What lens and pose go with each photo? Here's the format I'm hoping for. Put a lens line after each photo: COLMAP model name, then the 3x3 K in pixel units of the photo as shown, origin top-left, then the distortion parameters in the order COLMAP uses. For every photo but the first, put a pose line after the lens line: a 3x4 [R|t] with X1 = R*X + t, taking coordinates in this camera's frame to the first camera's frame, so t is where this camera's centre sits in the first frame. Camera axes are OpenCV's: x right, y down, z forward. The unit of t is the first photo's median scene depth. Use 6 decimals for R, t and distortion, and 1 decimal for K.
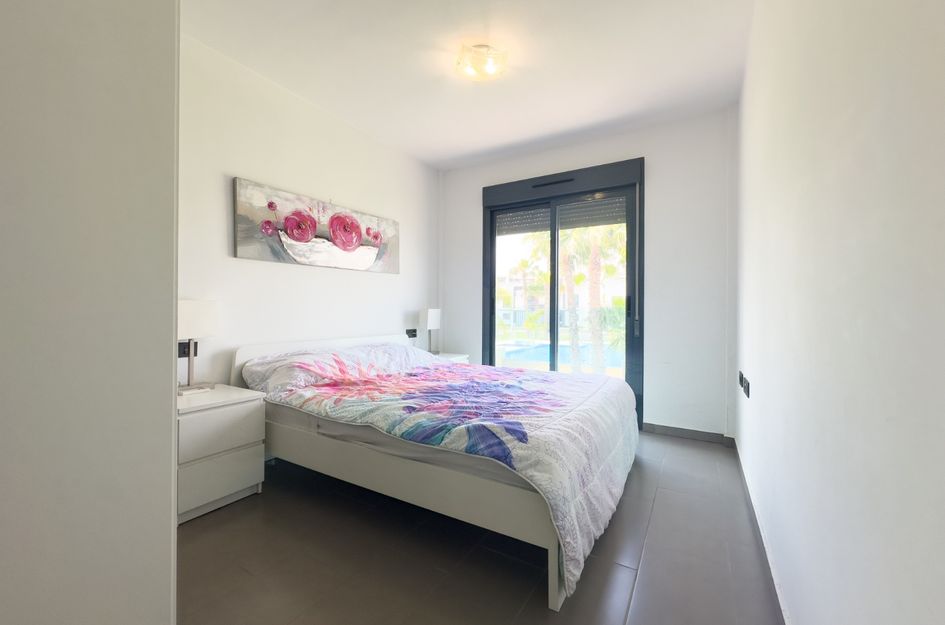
lens RADIAL K [[376.0, 0, 474.3], [0, 376.0, 312.0], [0, 0, 1]] dist [0.000761, 0.000478]
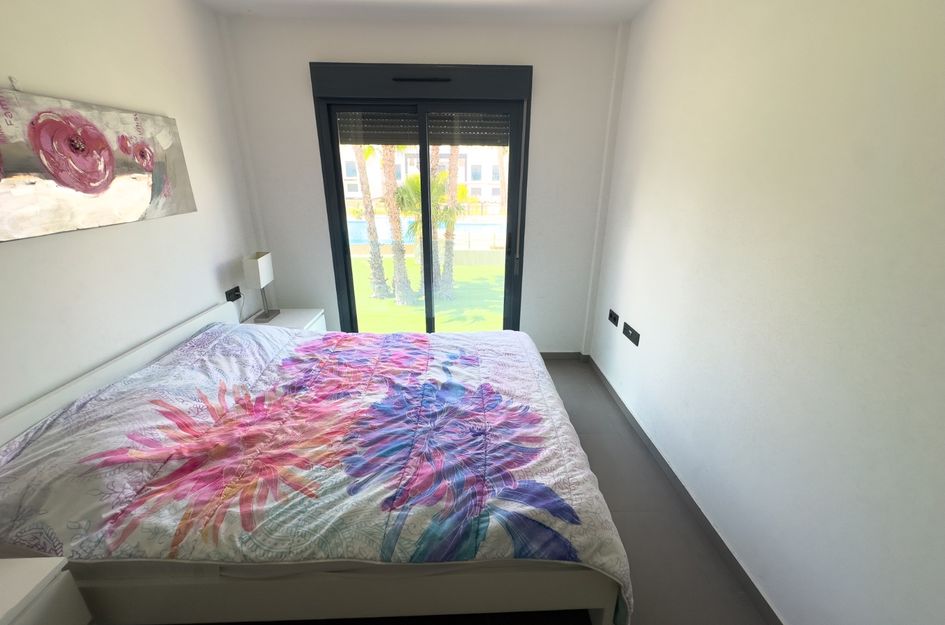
lens RADIAL K [[376.0, 0, 473.2], [0, 376.0, 312.0], [0, 0, 1]] dist [0.000761, 0.000478]
pose [[0.842994, -0.180547, 0.506719, -0.194580], [-0.000962, 0.941484, 0.337057, -0.187740], [-0.537922, -0.284624, 0.793492, 0.264171]]
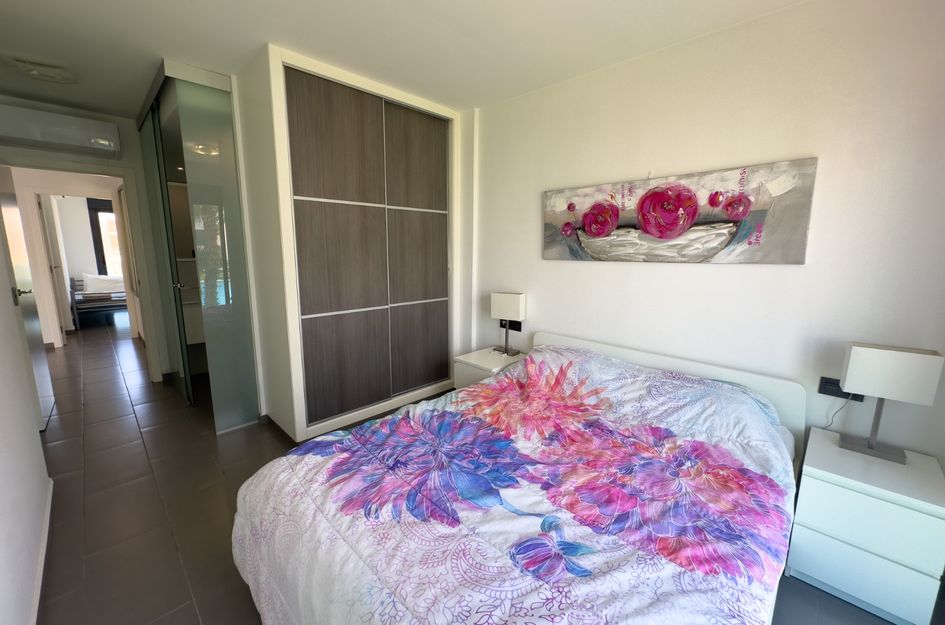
lens RADIAL K [[376.0, 0, 474.5], [0, 376.0, 313.7], [0, 0, 1]] dist [0.000761, 0.000478]
pose [[-0.227068, 0.164664, -0.959857, 0.481265], [-0.015436, 0.984870, 0.172606, -0.141834], [0.973757, 0.054009, -0.221090, 0.835848]]
